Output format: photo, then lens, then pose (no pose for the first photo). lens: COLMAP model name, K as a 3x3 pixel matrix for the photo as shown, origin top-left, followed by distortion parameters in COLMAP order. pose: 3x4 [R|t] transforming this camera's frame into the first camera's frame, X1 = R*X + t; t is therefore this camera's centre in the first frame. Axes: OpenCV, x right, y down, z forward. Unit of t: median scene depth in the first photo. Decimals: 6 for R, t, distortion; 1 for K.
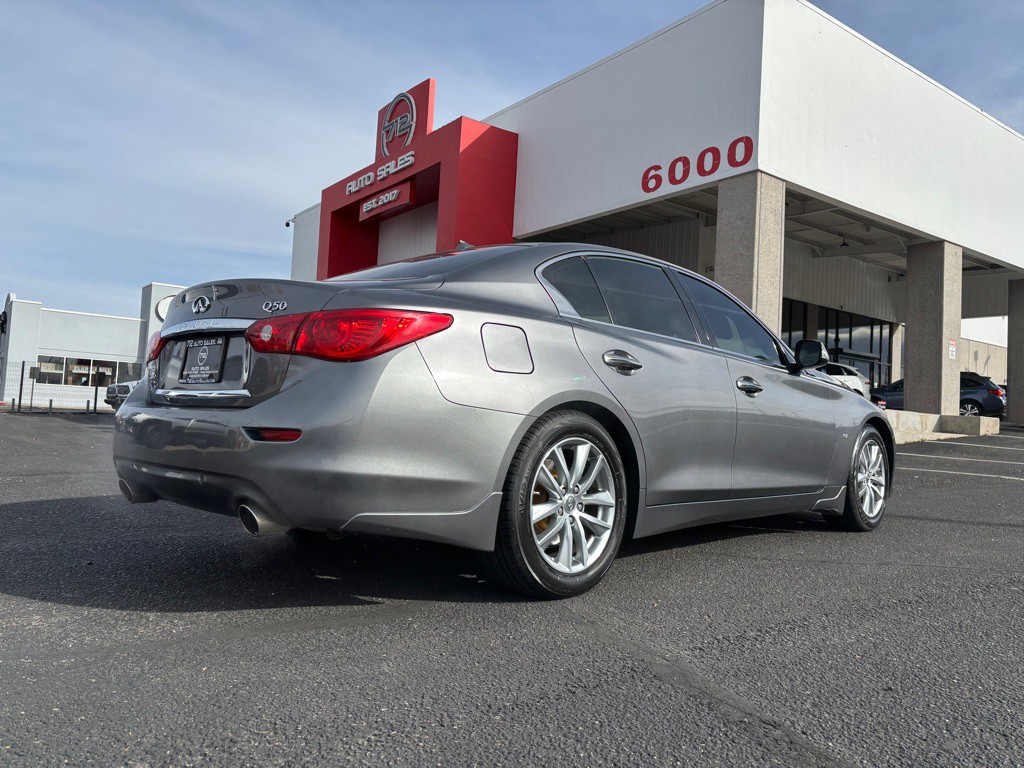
lens RADIAL K [[771.9, 0, 508.6], [0, 771.9, 383.0], [0, 0, 1]] dist [0.052151, -0.047844]
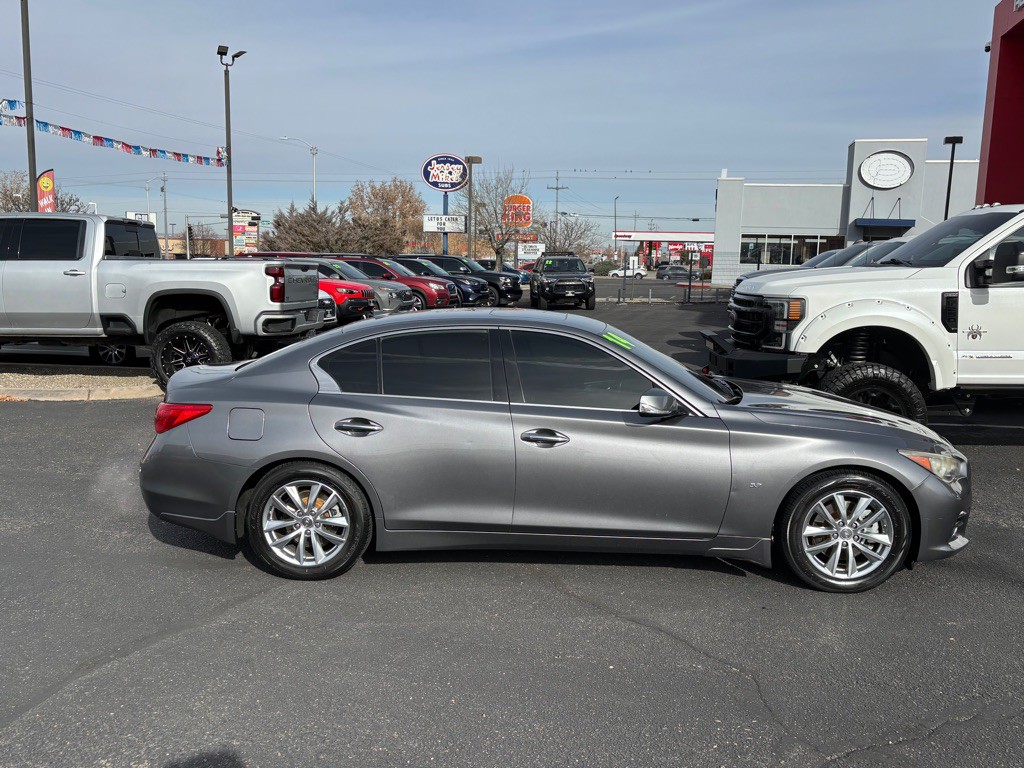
lens RADIAL K [[951.4, 0, 521.6], [0, 951.4, 389.3], [0, 0, 1]] dist [0.025215, 0.000000]
pose [[0.661810, 0.070799, -0.746321, 0.266481], [0.048813, 0.989348, 0.137139, -0.051791], [0.748080, -0.127190, 0.651305, 0.019970]]
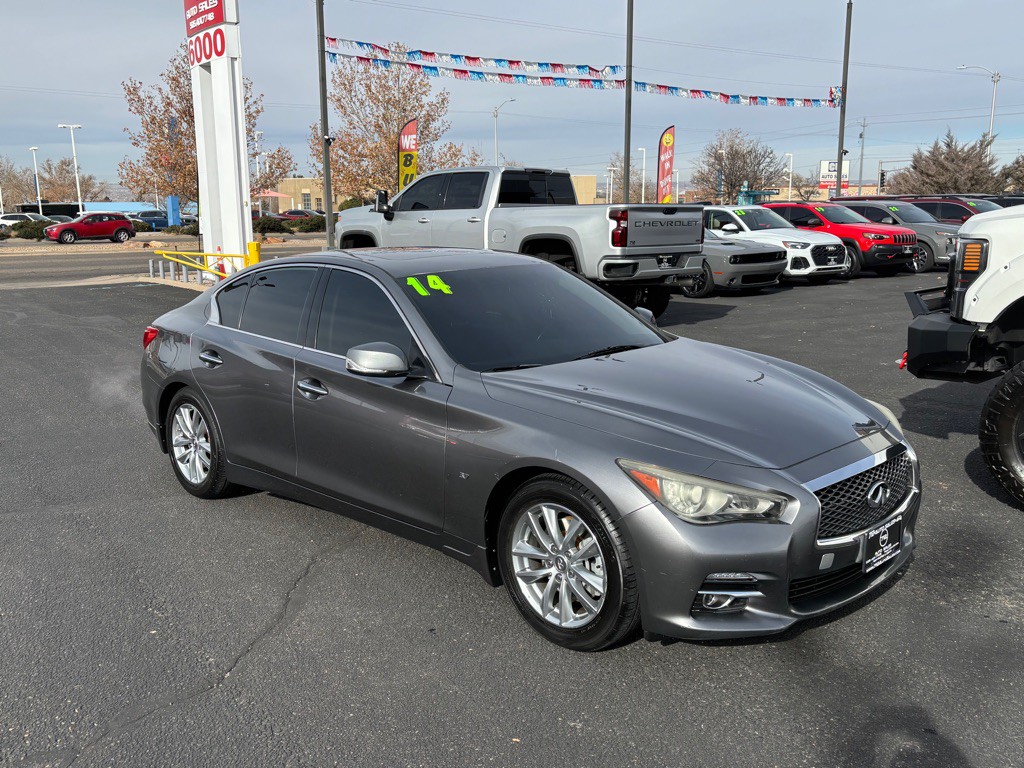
lens RADIAL K [[951.4, 0, 513.0], [0, 951.4, 391.2], [0, 0, 1]] dist [0.025215, 0.000000]
pose [[-0.009287, 0.151086, -0.988477, 0.316860], [0.058941, 0.986884, 0.150288, -0.033625], [0.998218, -0.056866, -0.018071, 0.263517]]
